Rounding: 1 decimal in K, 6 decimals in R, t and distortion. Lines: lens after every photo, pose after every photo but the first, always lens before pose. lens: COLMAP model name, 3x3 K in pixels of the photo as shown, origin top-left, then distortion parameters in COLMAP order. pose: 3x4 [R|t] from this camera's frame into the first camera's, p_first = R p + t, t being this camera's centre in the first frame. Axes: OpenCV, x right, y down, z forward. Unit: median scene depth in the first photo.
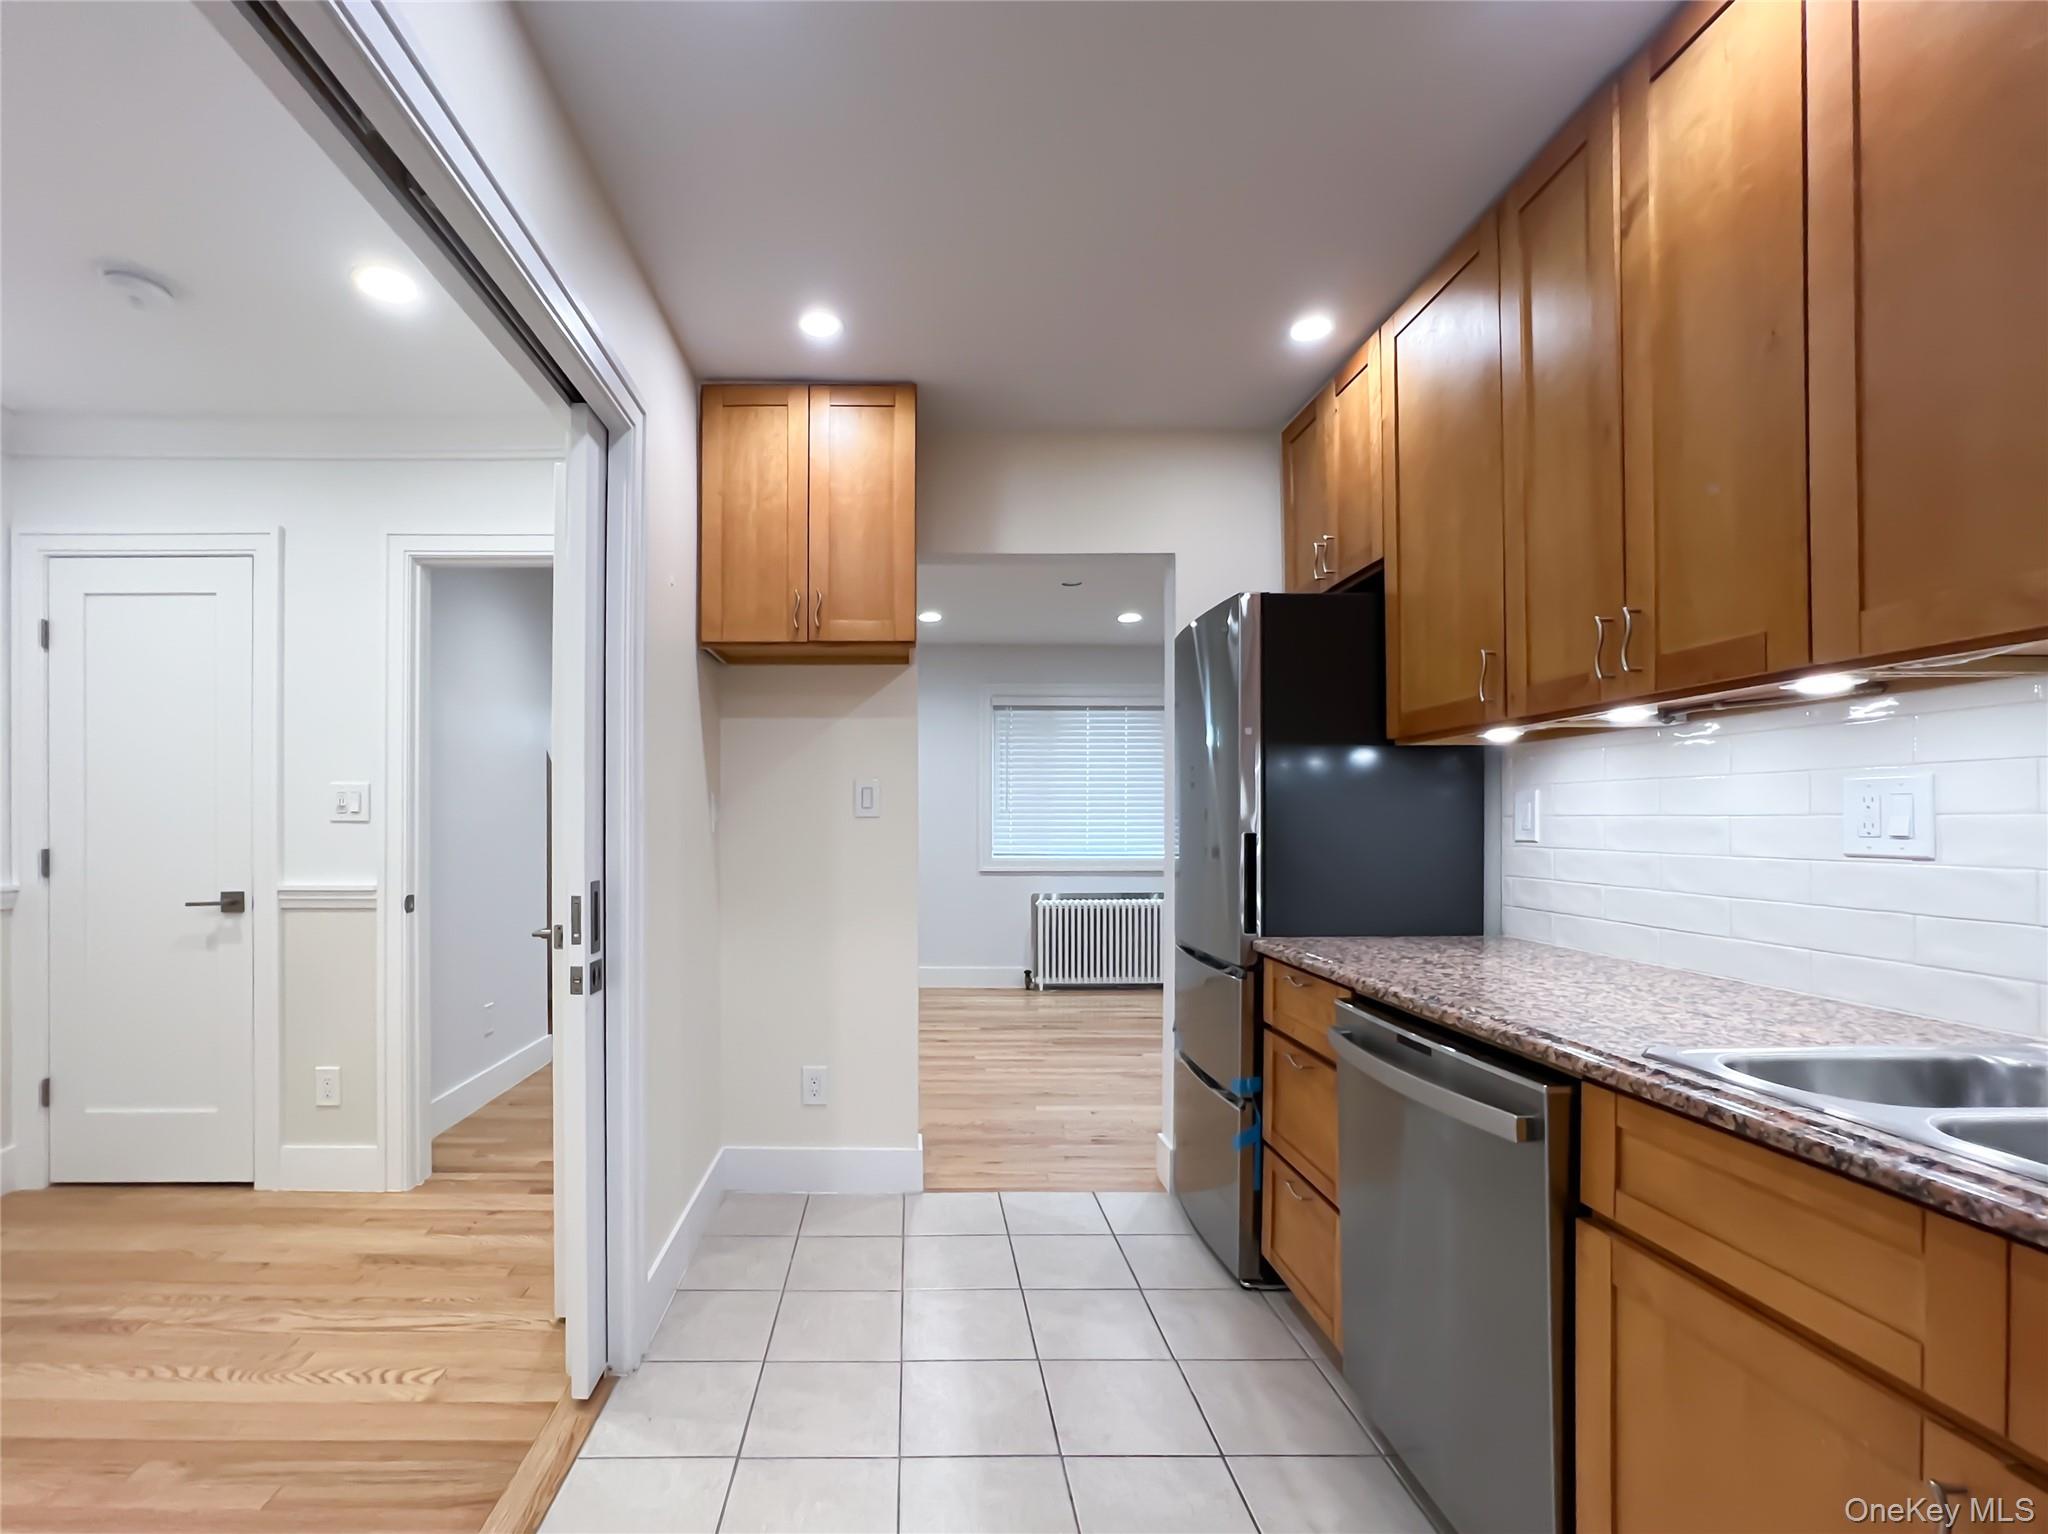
lens RADIAL K [[915.3, 0, 909.6], [0, 915.3, 816.1], [0, 0, 1]] dist [-0.028689, 0.011545]
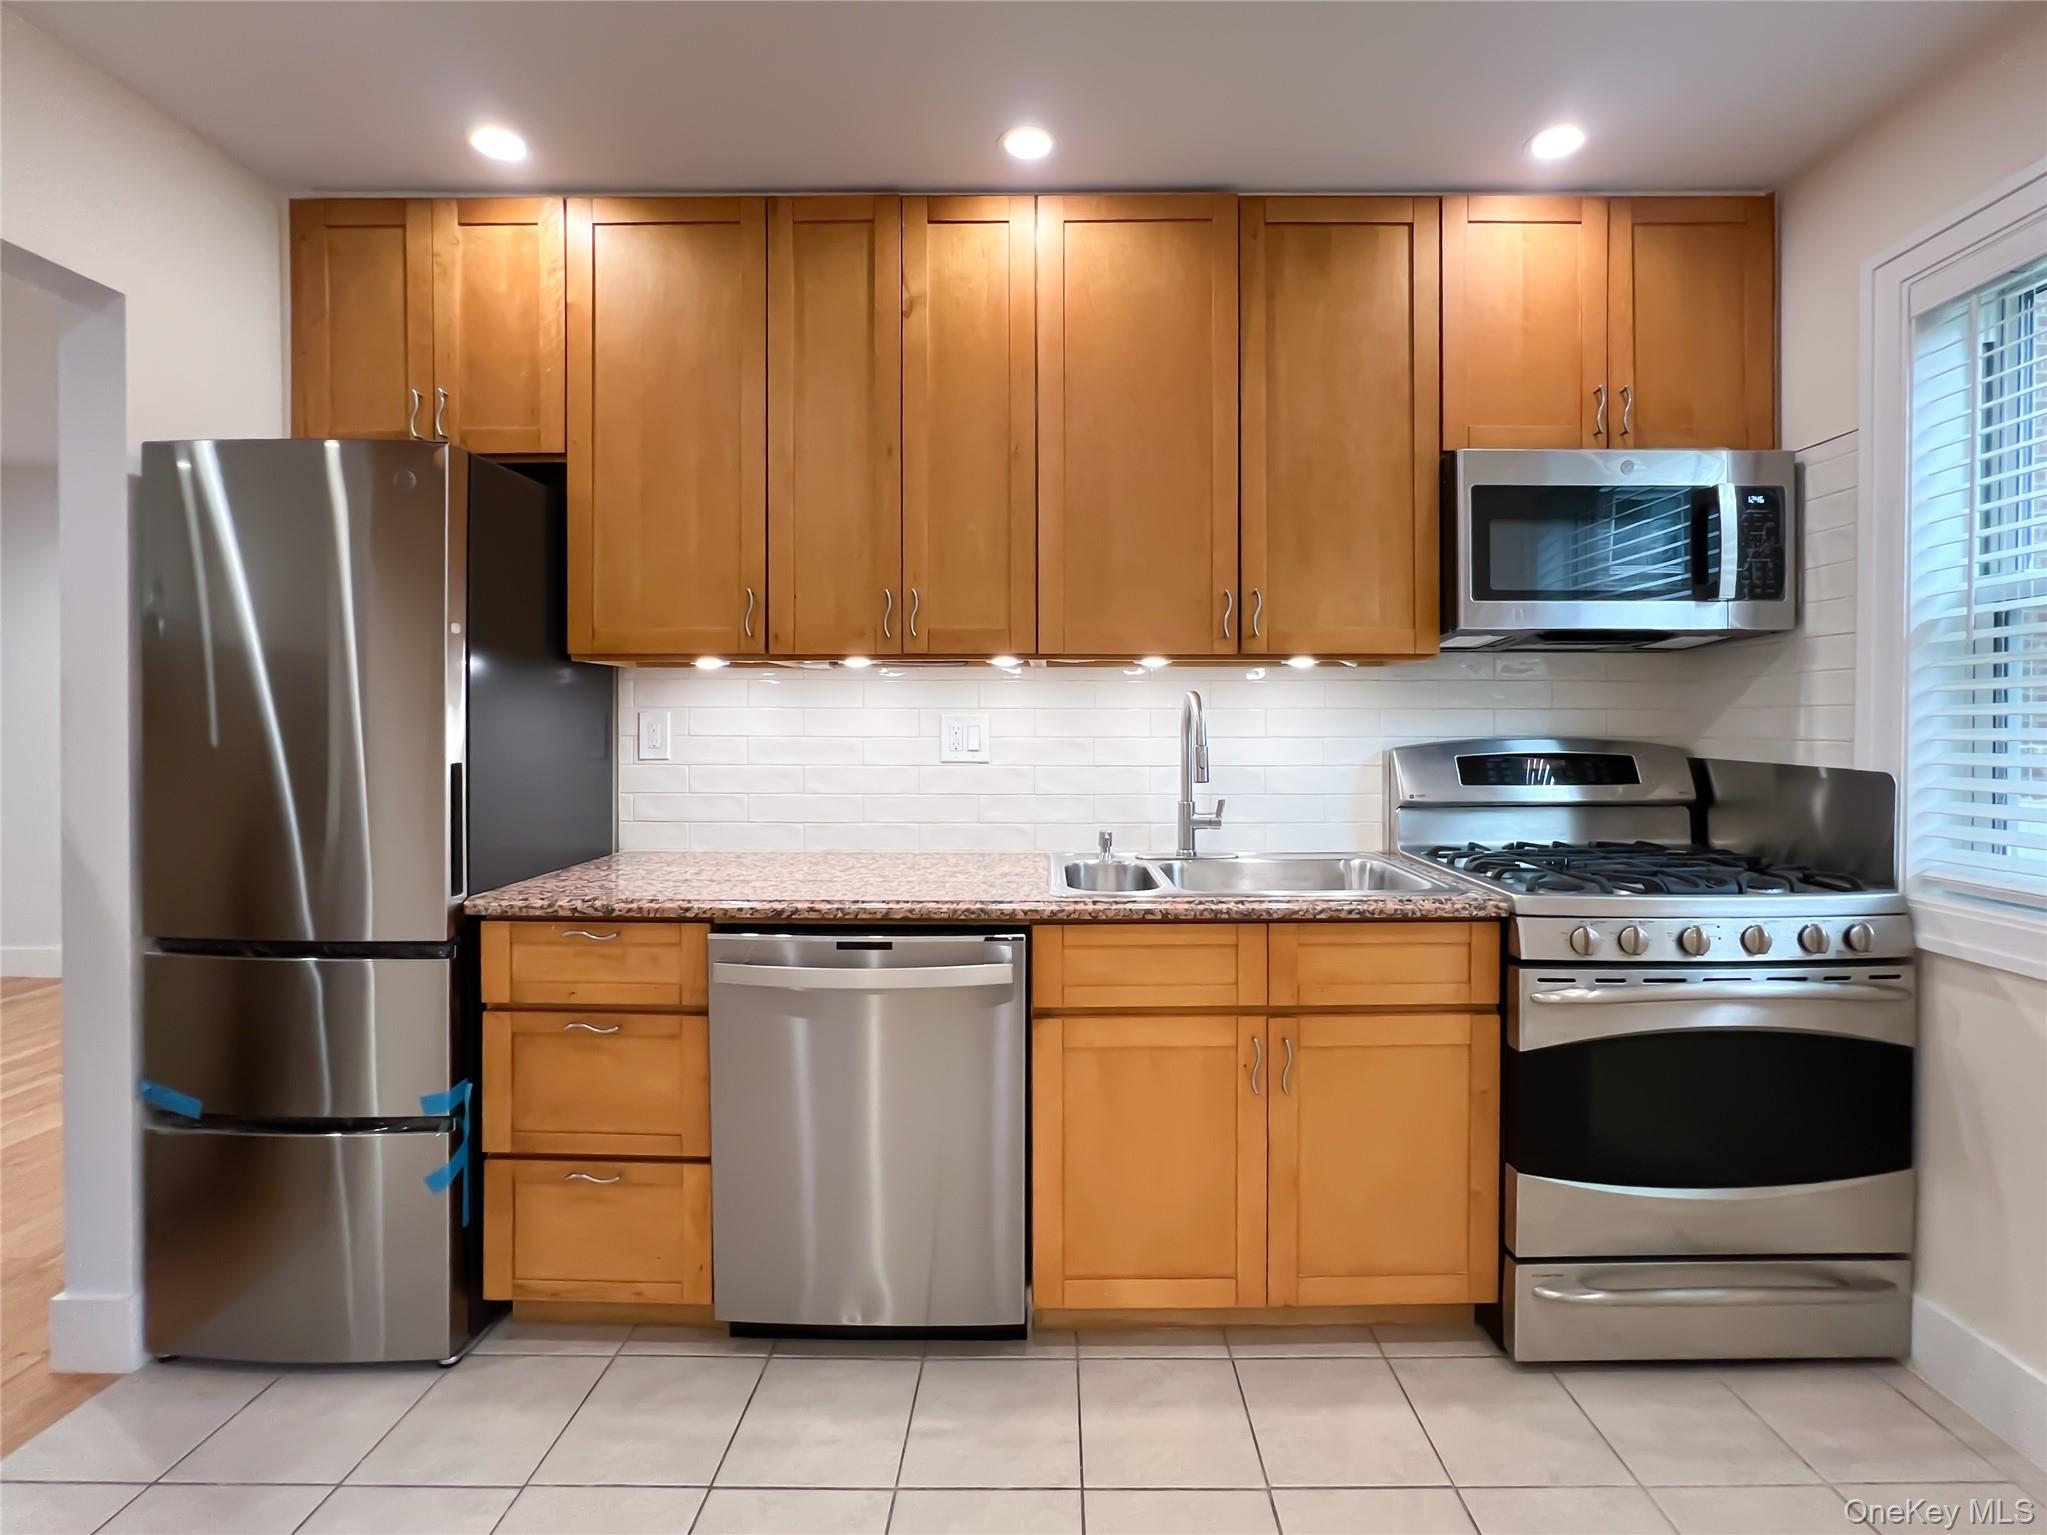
lens RADIAL K [[919.9, 0, 1064.8], [0, 919.9, 723.0], [0, 0, 1]] dist [-0.015742, 0.001266]
pose [[-0.008246, -0.003532, 0.999960, -0.389048], [-0.008211, 0.999960, 0.003464, -0.021738], [-0.999932, -0.008182, -0.008275, 0.497976]]
